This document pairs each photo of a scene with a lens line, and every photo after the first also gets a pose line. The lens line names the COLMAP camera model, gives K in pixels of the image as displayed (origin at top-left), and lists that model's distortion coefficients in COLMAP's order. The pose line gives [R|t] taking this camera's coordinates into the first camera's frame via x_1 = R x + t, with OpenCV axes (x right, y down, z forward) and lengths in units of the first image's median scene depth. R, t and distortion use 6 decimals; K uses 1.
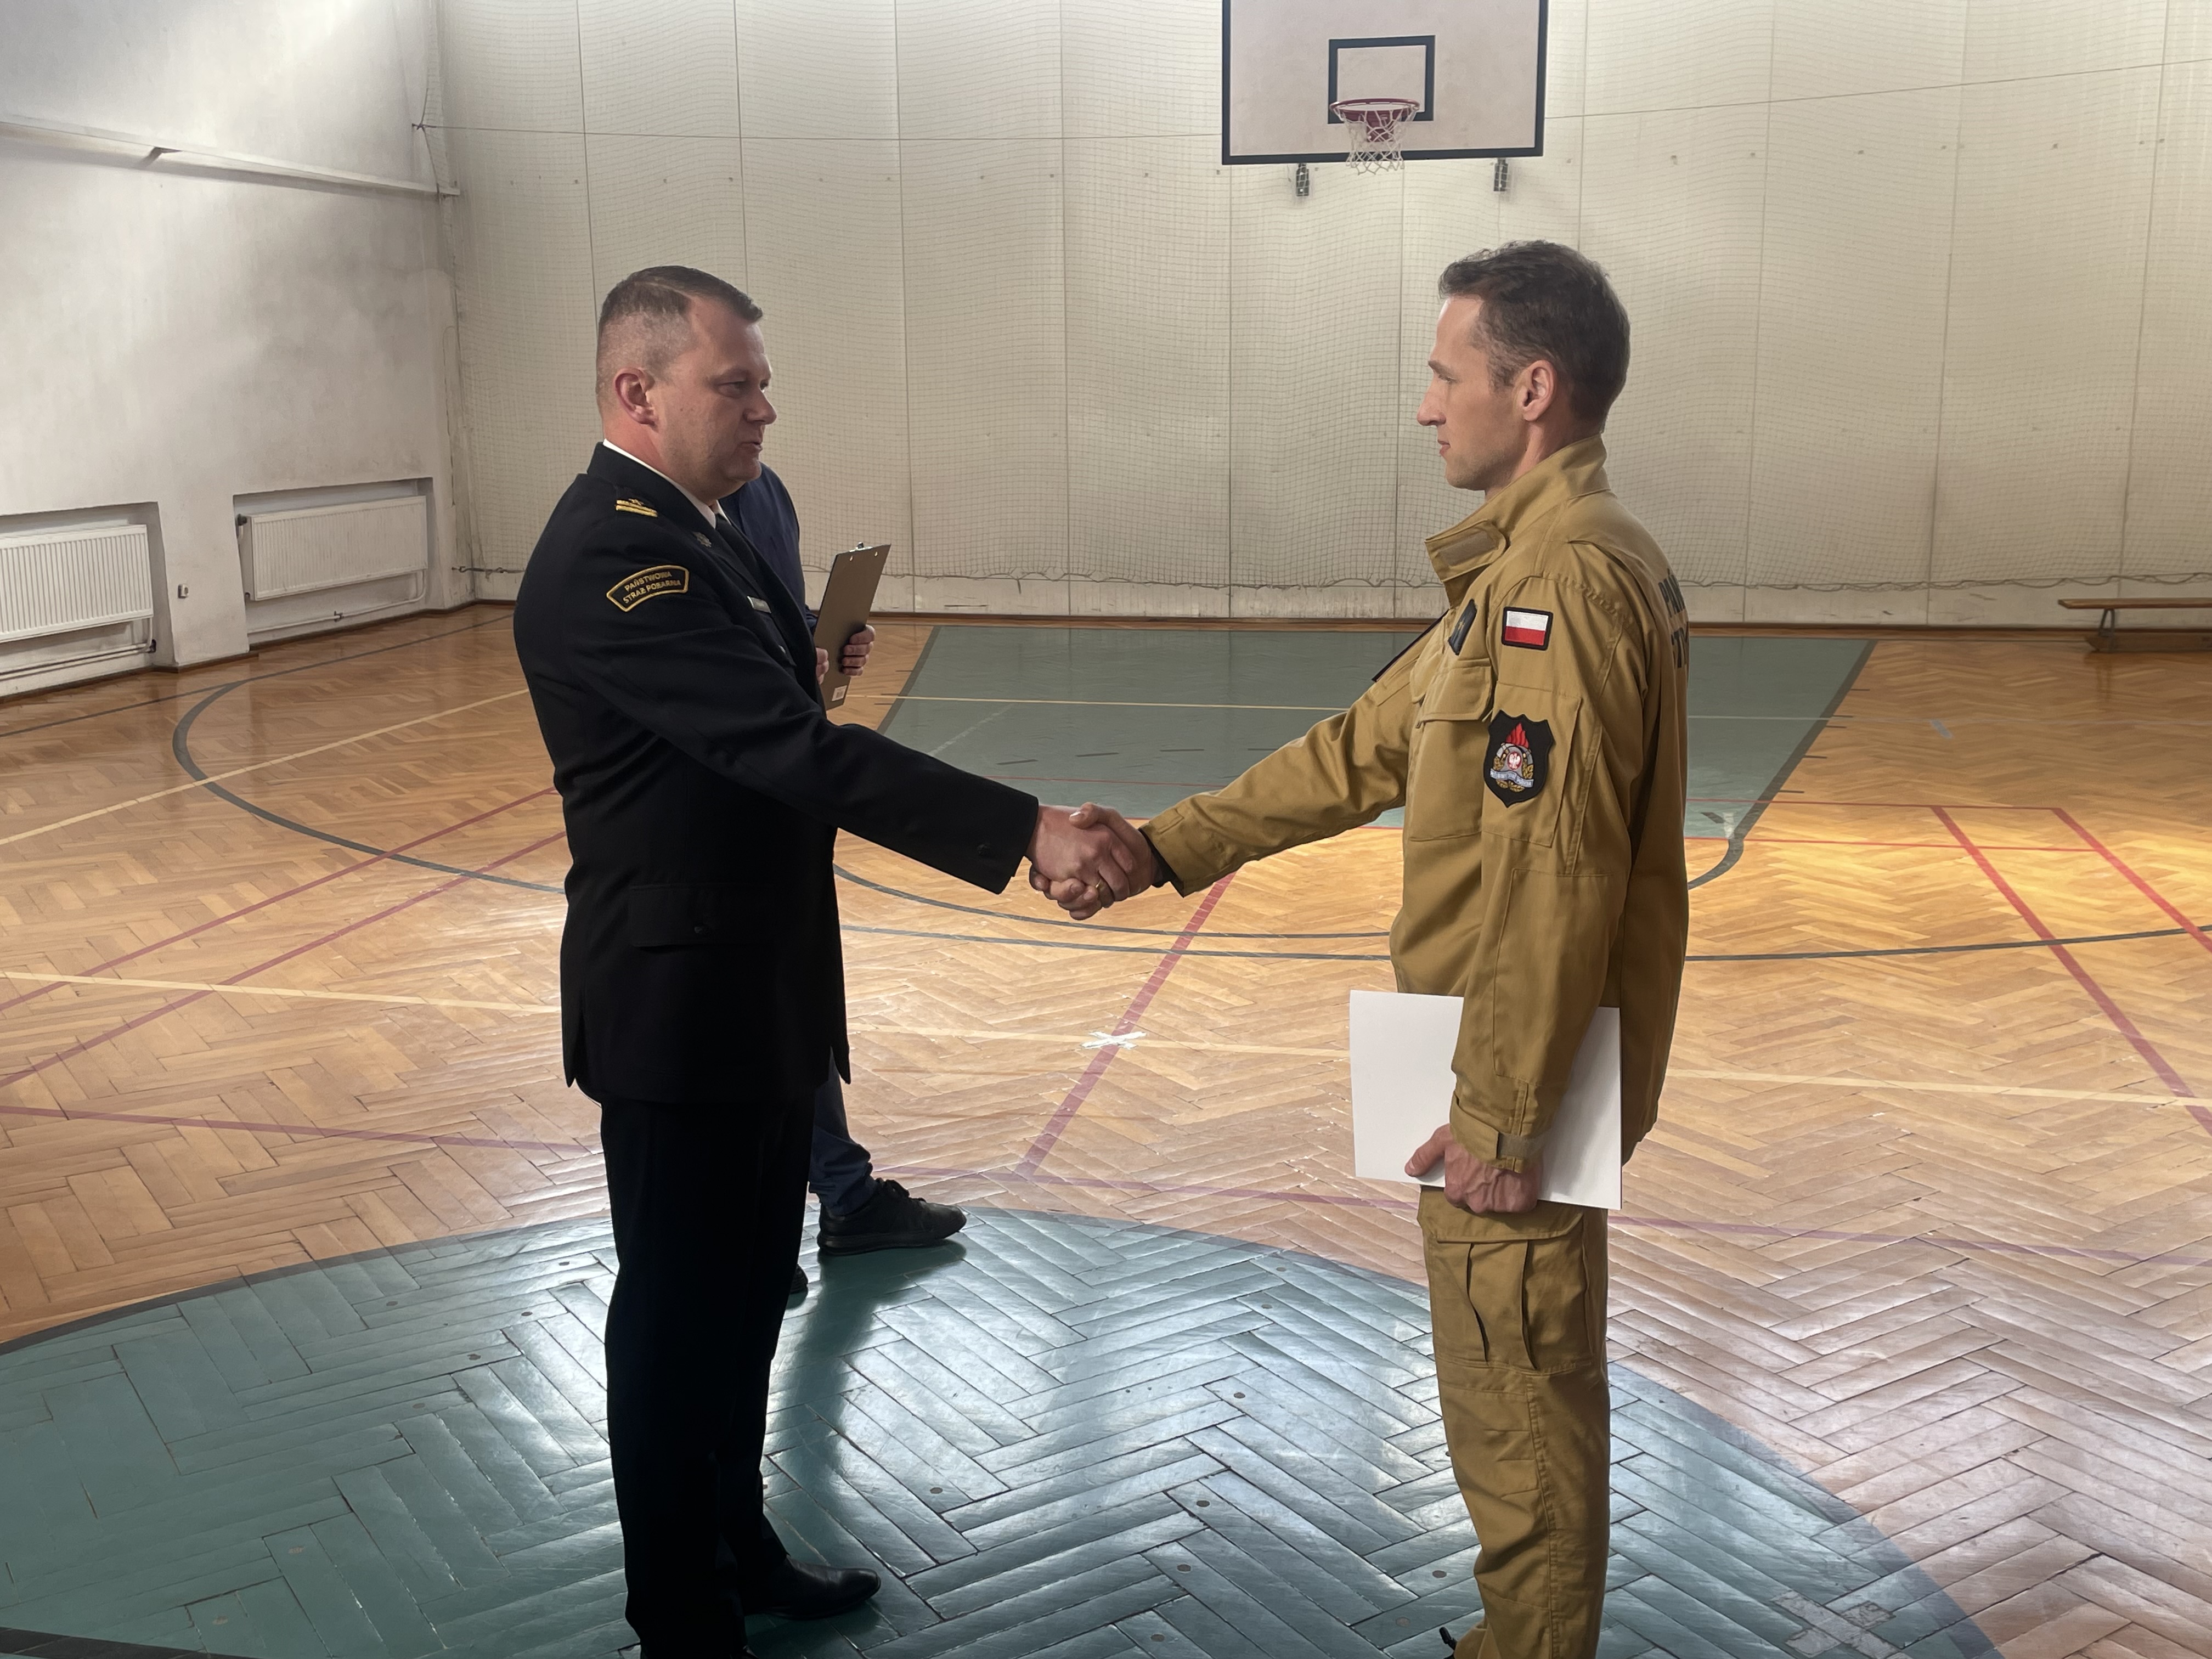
lens RADIAL K [[2238.6, 0, 1115.9], [0, 2238.6, 823.4], [0, 0, 1]] dist [0.170615, -0.351913]
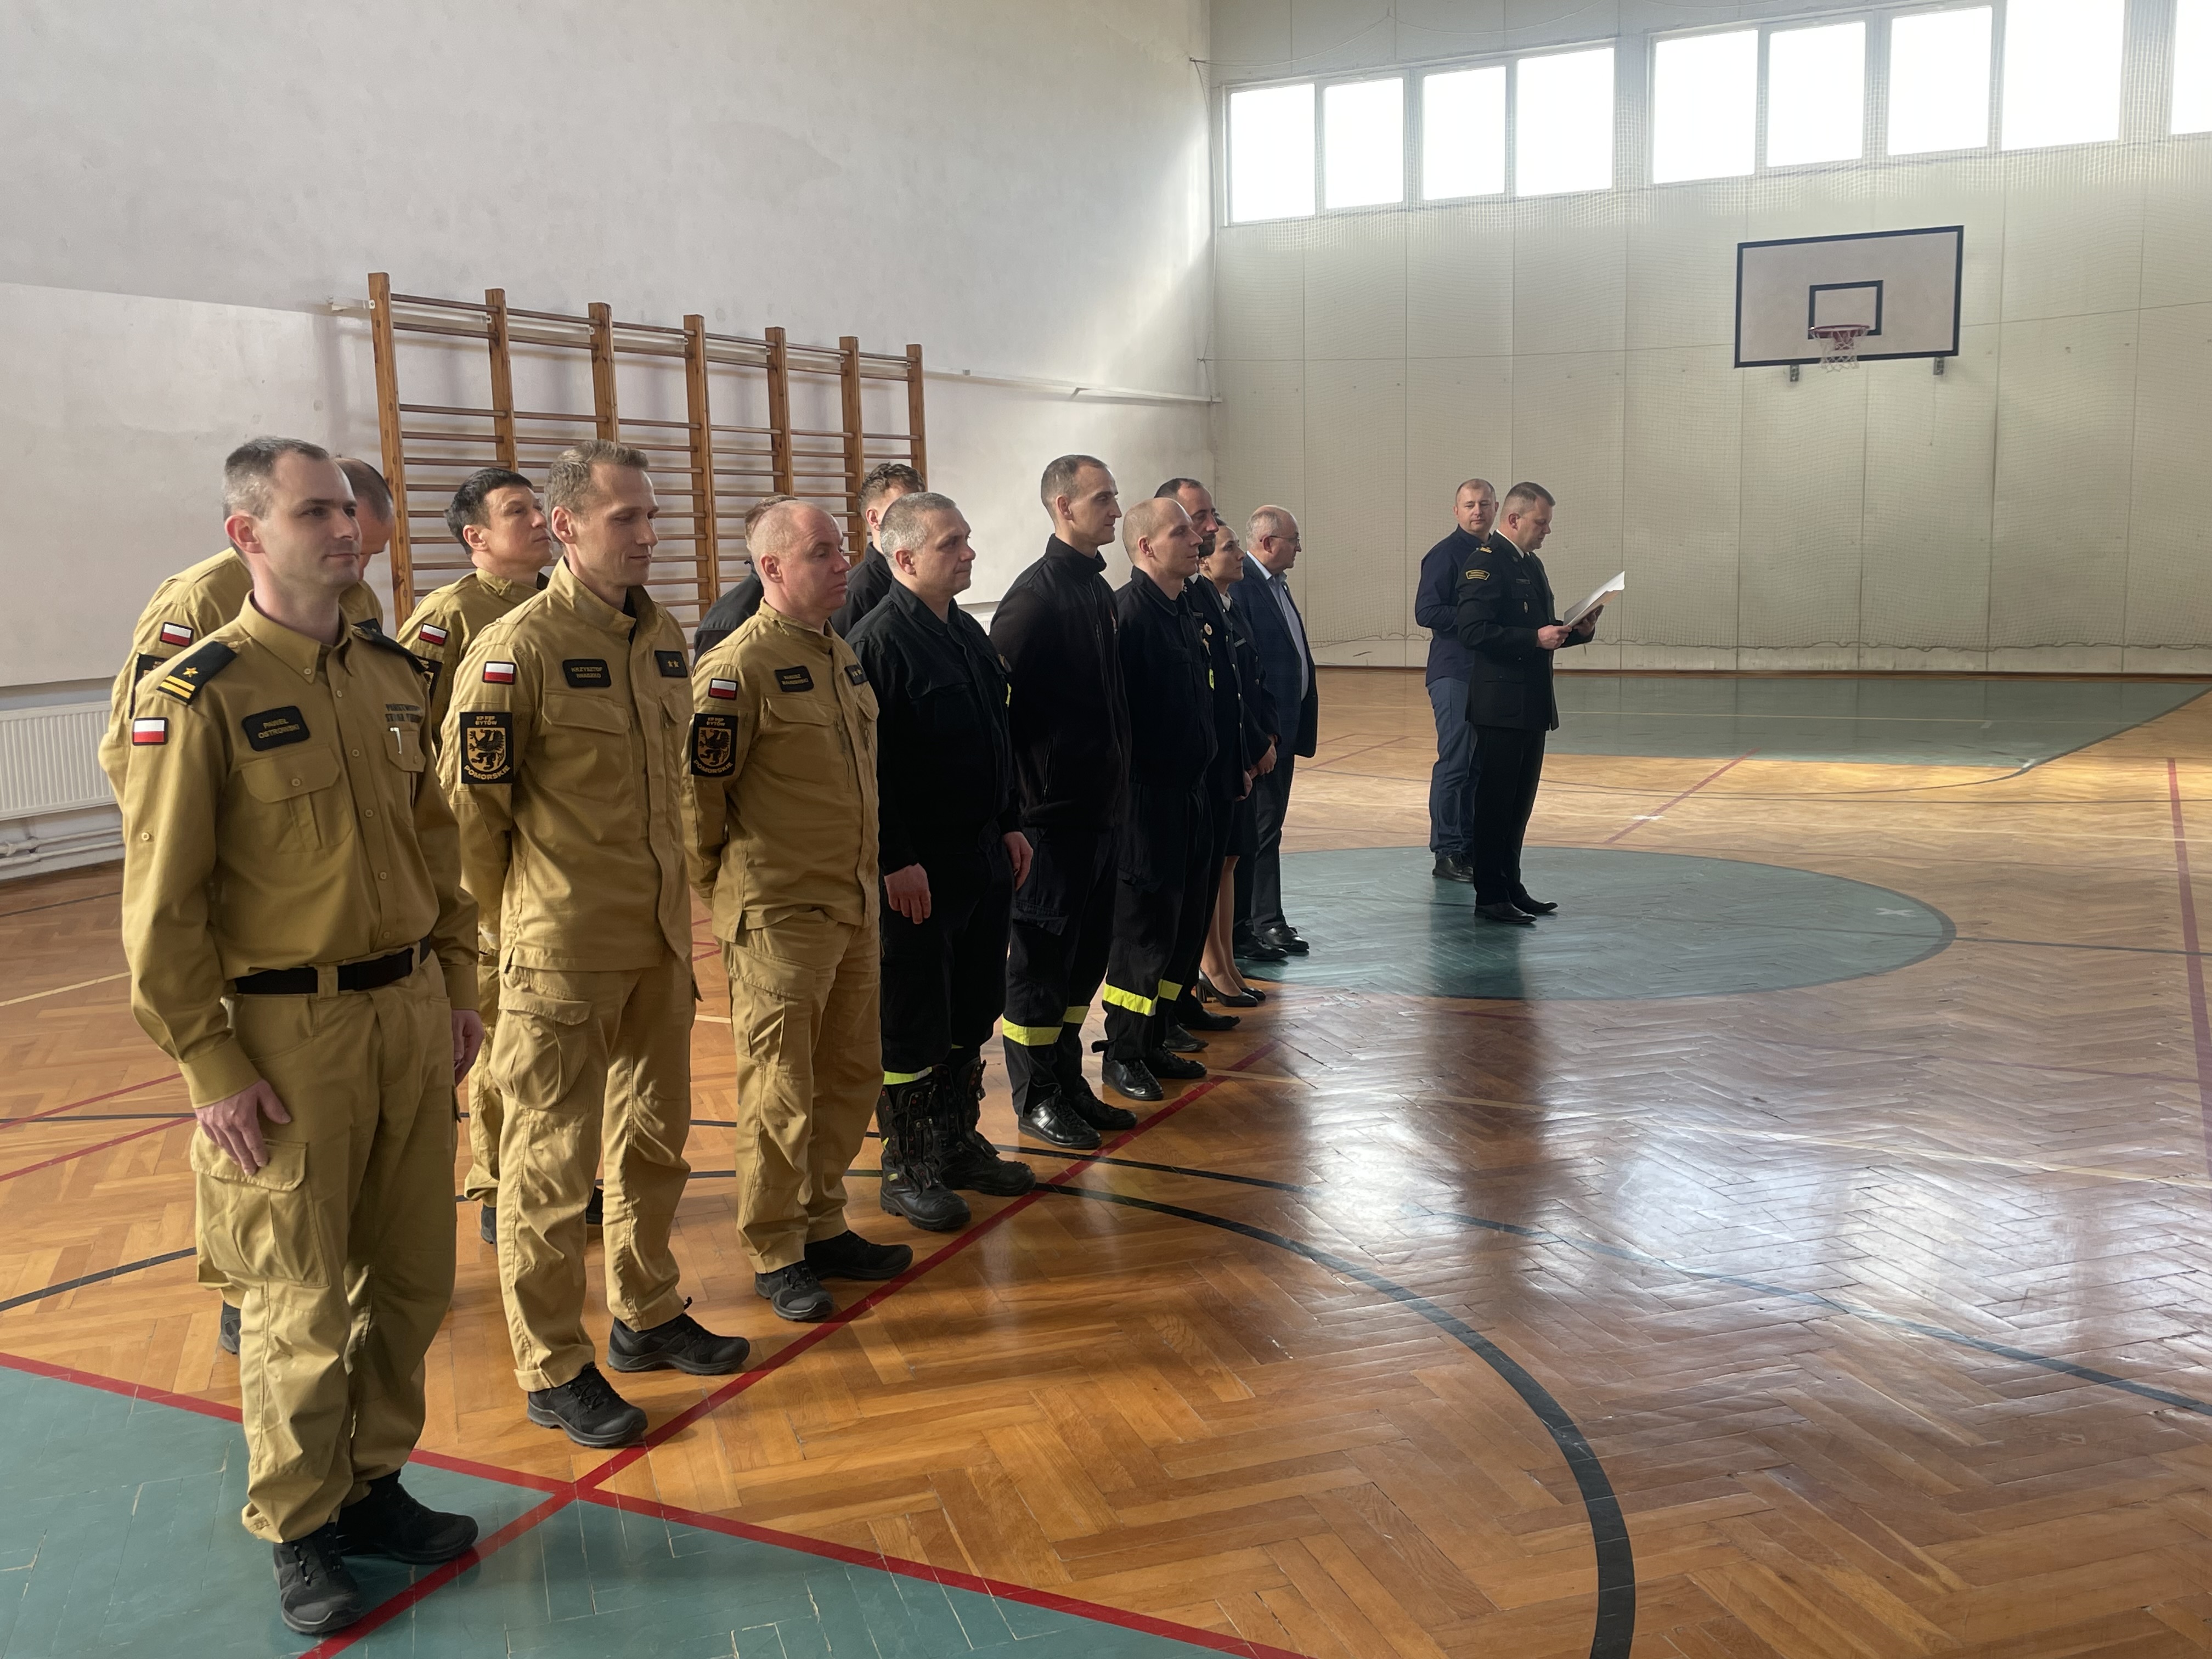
lens RADIAL K [[2048.5, 0, 1106.0], [0, 2048.5, 829.5], [0, 0, 1]] dist [0.038619, -0.010216]
pose [[0.966073, 0.022509, -0.257287, 0.001984], [-0.033414, 0.998716, -0.038089, 0.078926], [0.256099, 0.045394, 0.965584, -0.394742]]
